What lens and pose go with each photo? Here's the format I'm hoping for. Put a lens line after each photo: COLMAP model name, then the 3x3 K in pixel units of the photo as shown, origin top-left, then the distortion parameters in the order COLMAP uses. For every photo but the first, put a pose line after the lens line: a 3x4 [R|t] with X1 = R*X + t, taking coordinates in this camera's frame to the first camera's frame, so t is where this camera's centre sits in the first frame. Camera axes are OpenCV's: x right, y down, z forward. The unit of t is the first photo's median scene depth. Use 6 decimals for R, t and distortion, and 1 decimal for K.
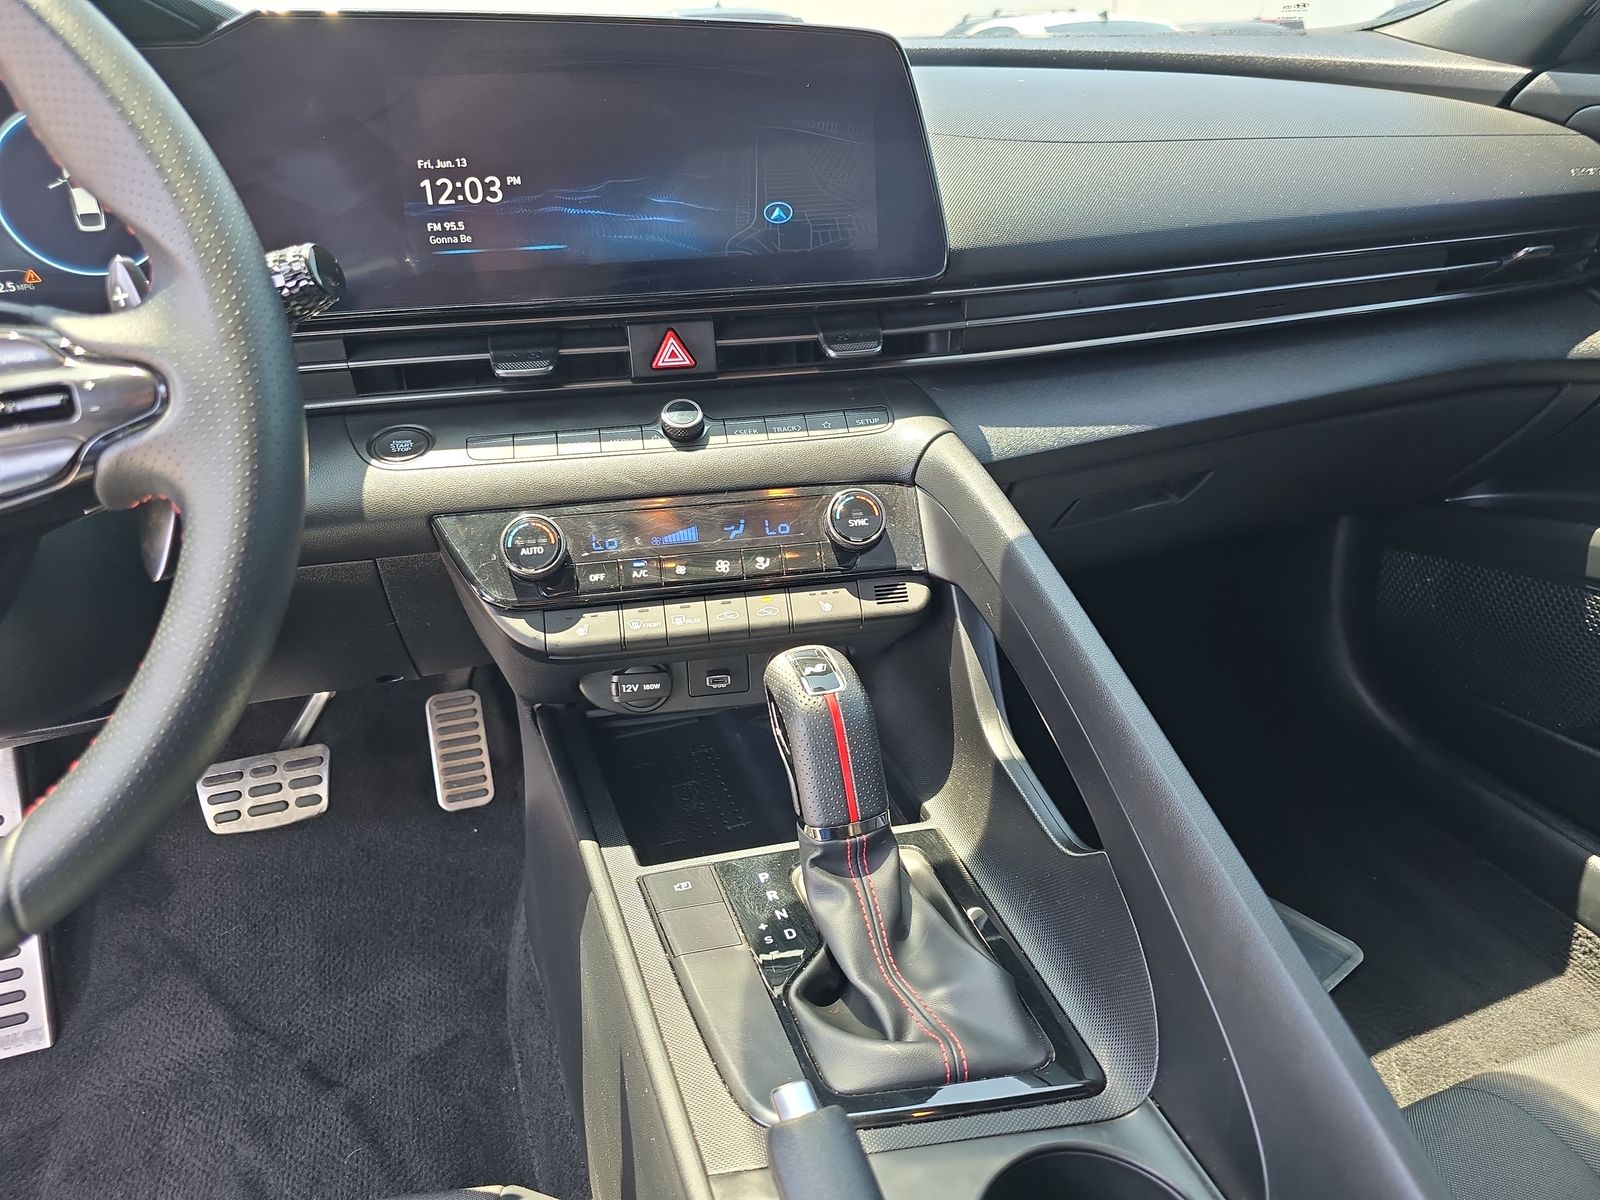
lens RADIAL K [[1081.2, 0, 766.5], [0, 1081.2, 591.2], [0, 0, 1]] dist [0.026331, -0.025001]
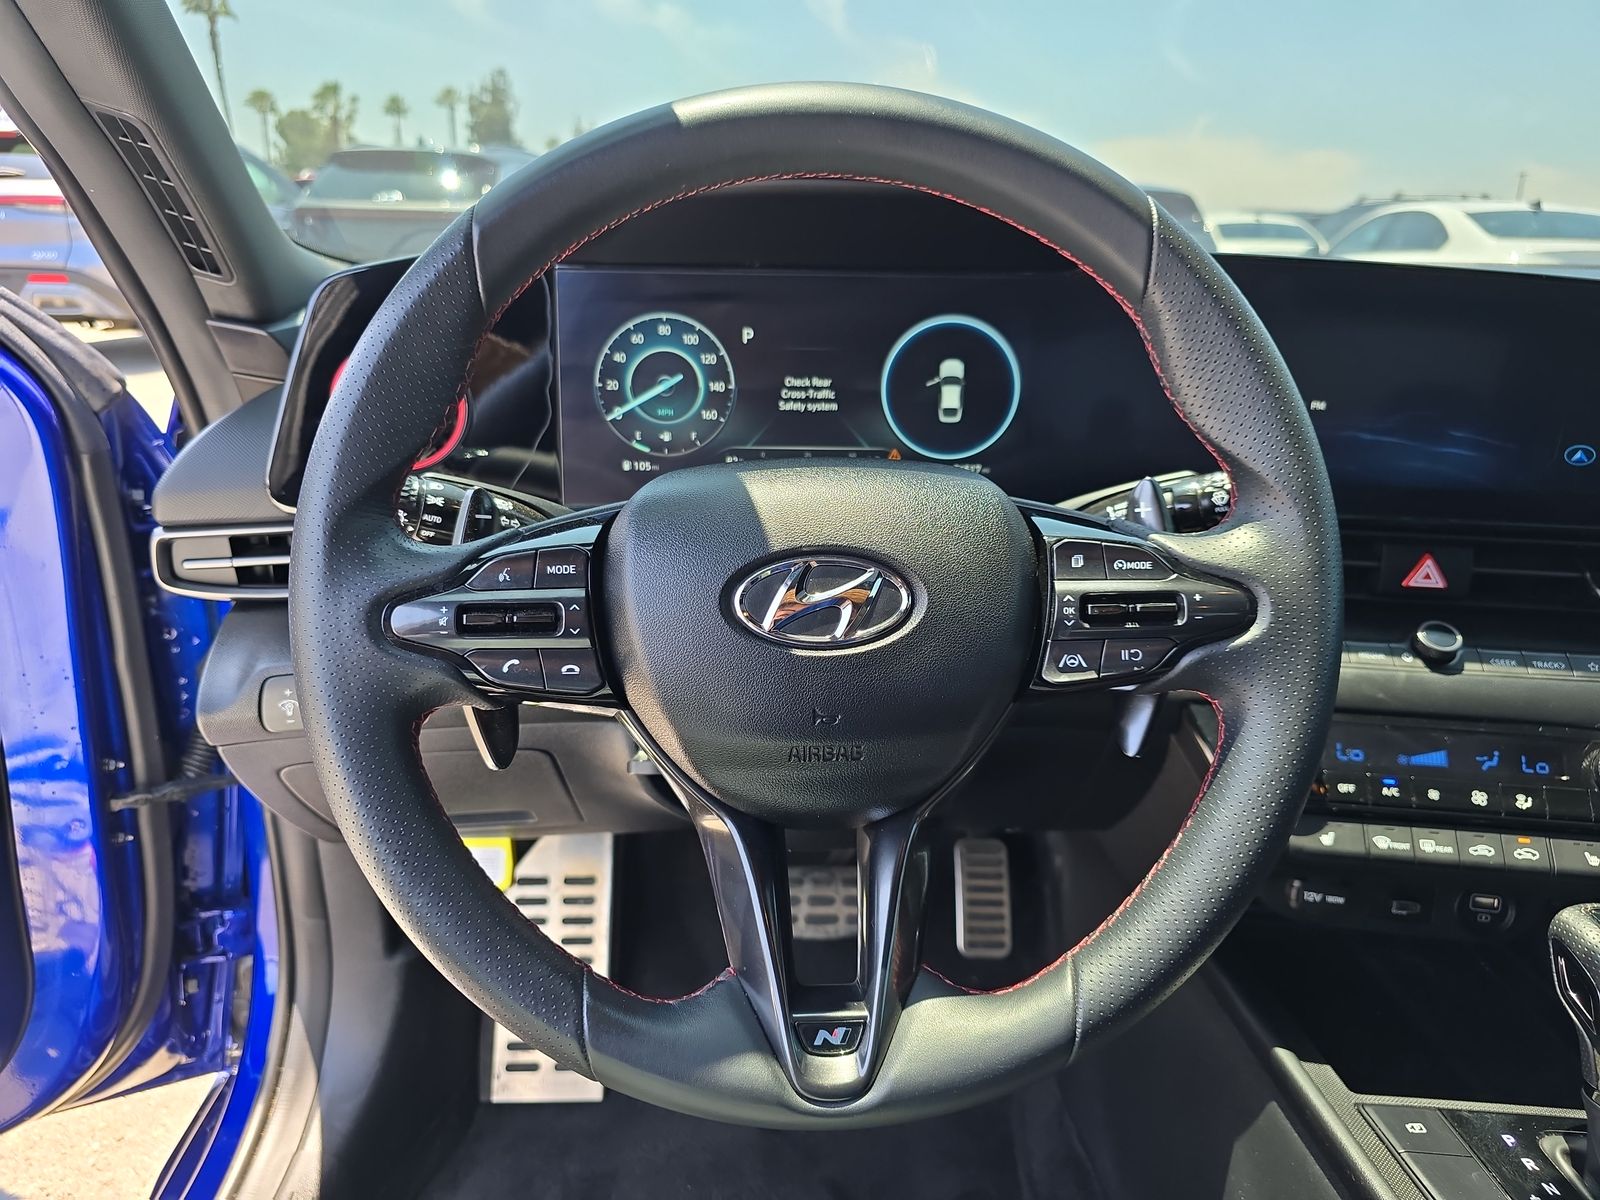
lens RADIAL K [[1081.2, 0, 787.3], [0, 1081.2, 587.9], [0, 0, 1]] dist [0.026331, -0.025001]
pose [[0.957051, 0.131710, -0.258273, -0.407808], [-0.163748, 0.980720, -0.106652, -0.001972], [0.239247, 0.144363, 0.960167, -0.120342]]
